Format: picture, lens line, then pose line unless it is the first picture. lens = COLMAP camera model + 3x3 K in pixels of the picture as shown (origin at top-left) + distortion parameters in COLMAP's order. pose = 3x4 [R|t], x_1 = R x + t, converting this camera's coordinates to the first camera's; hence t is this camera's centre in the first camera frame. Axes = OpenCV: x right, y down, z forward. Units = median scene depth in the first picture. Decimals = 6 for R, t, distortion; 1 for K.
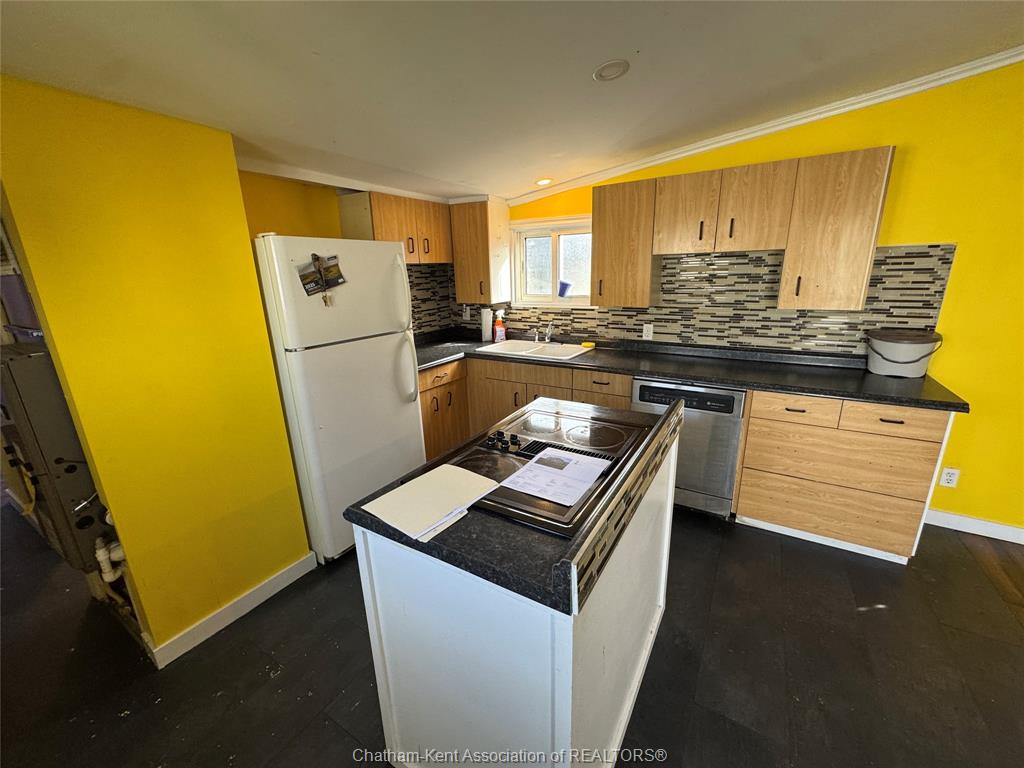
lens RADIAL K [[409.1, 0, 514.2], [0, 409.1, 385.6], [0, 0, 1]] dist [-0.003513, 0.000680]
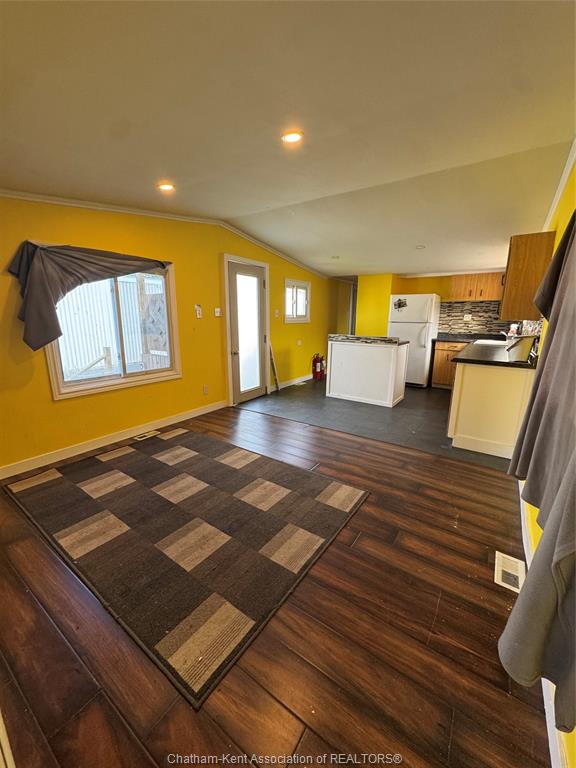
lens RADIAL K [[306.8, 0, 288.3], [0, 306.8, 385.7], [0, 0, 1]] dist [-0.003513, 0.000680]
pose [[-0.053582, 0.246672, -0.967617, 1.944585], [-0.281310, 0.926033, 0.251649, 0.011981], [0.958120, 0.285684, 0.019773, 0.103197]]
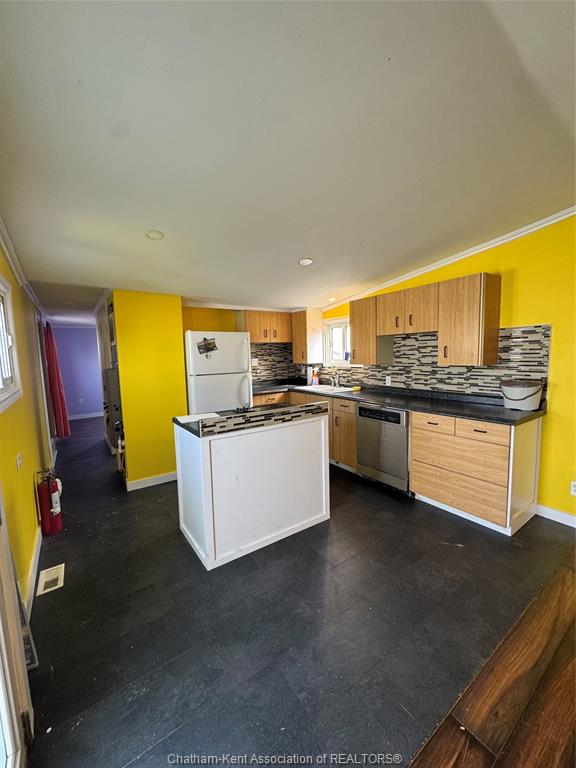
lens RADIAL K [[306.8, 0, 288.2], [0, 306.8, 385.5], [0, 0, 1]] dist [-0.003513, 0.000680]
pose [[0.916442, 0.044957, -0.397635, 0.527301], [-0.108484, 0.984370, -0.138733, 0.120082], [0.385183, 0.170278, 0.906995, -0.320546]]
